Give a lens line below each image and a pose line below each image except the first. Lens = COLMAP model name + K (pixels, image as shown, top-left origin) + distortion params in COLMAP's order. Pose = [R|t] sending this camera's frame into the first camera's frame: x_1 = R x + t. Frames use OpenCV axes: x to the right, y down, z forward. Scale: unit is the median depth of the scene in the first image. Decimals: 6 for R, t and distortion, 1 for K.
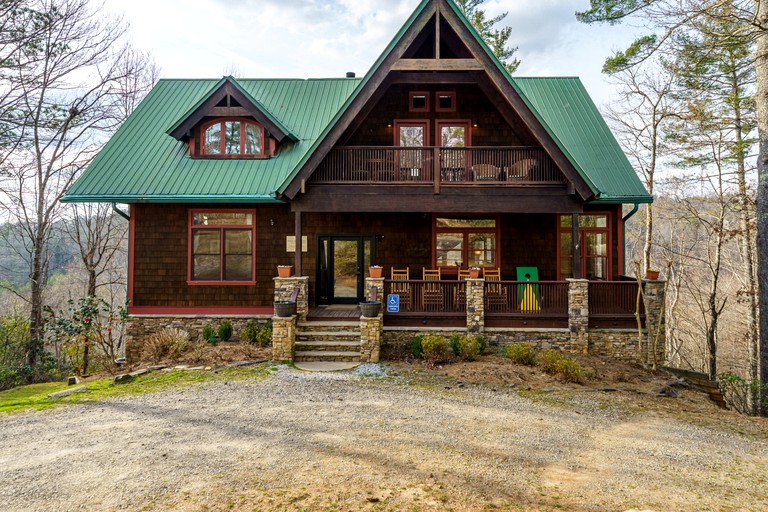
lens RADIAL K [[510.8, 0, 383.9], [0, 510.8, 226.3], [0, 0, 1]] dist [-0.007065, -0.000673]
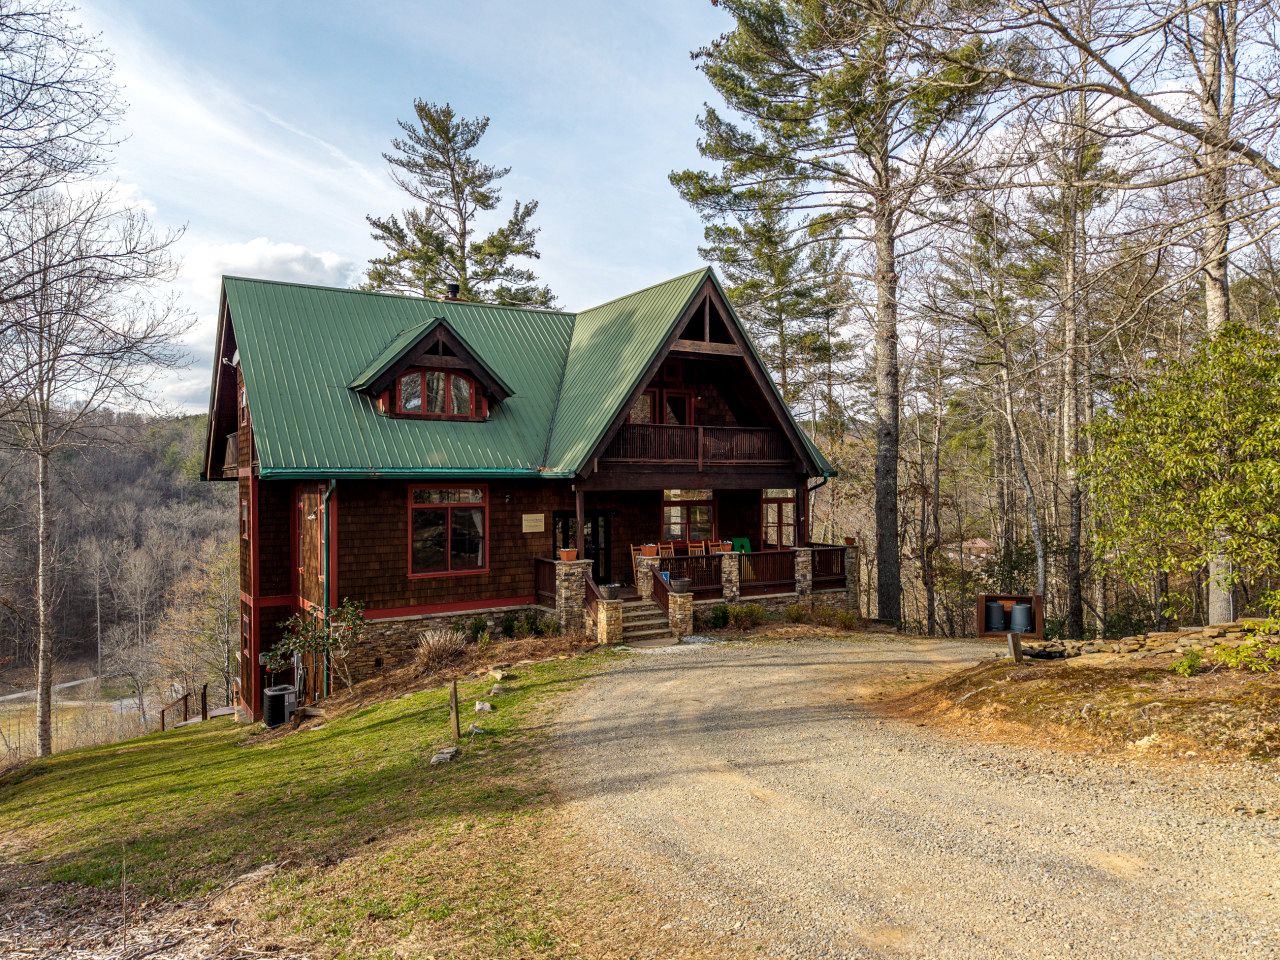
lens RADIAL K [[872.7, 0, 655.9], [0, 872.7, 483.0], [0, 0, 1]] dist [0.116430, -0.137758]
pose [[0.832534, -0.008604, 0.553908, -0.958963], [-0.007171, 0.999628, 0.026306, -0.087735], [-0.553928, -0.025872, 0.832162, -0.422954]]
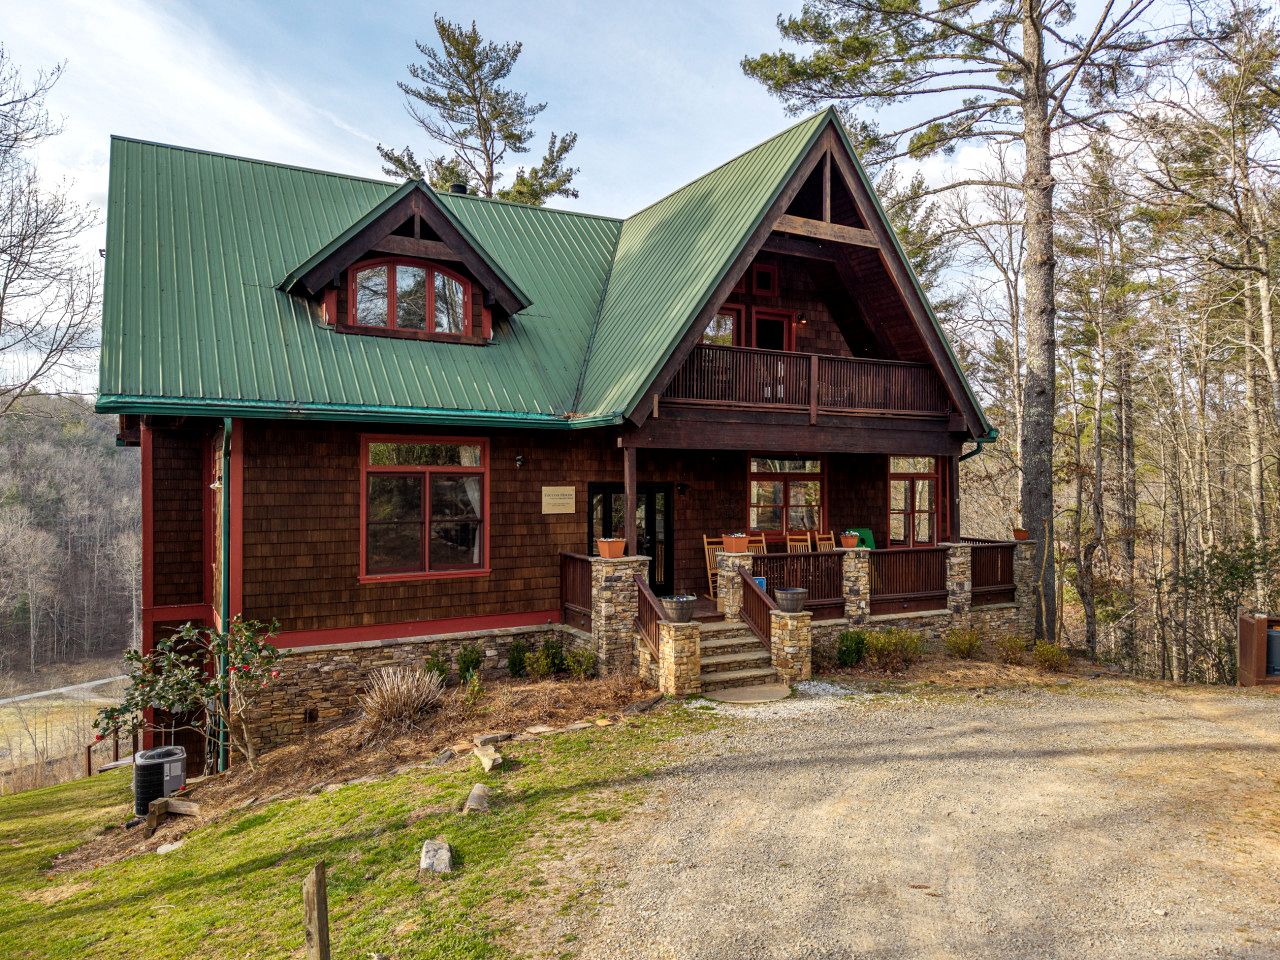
lens RADIAL K [[886.0, 0, 659.2], [0, 886.0, 482.5], [0, 0, 1]] dist [0.028033, -0.002181]
pose [[0.855213, -0.001953, 0.518273, -0.683130], [-0.012819, 0.999607, 0.024920, -0.013330], [-0.518118, -0.027956, 0.854852, 0.106695]]
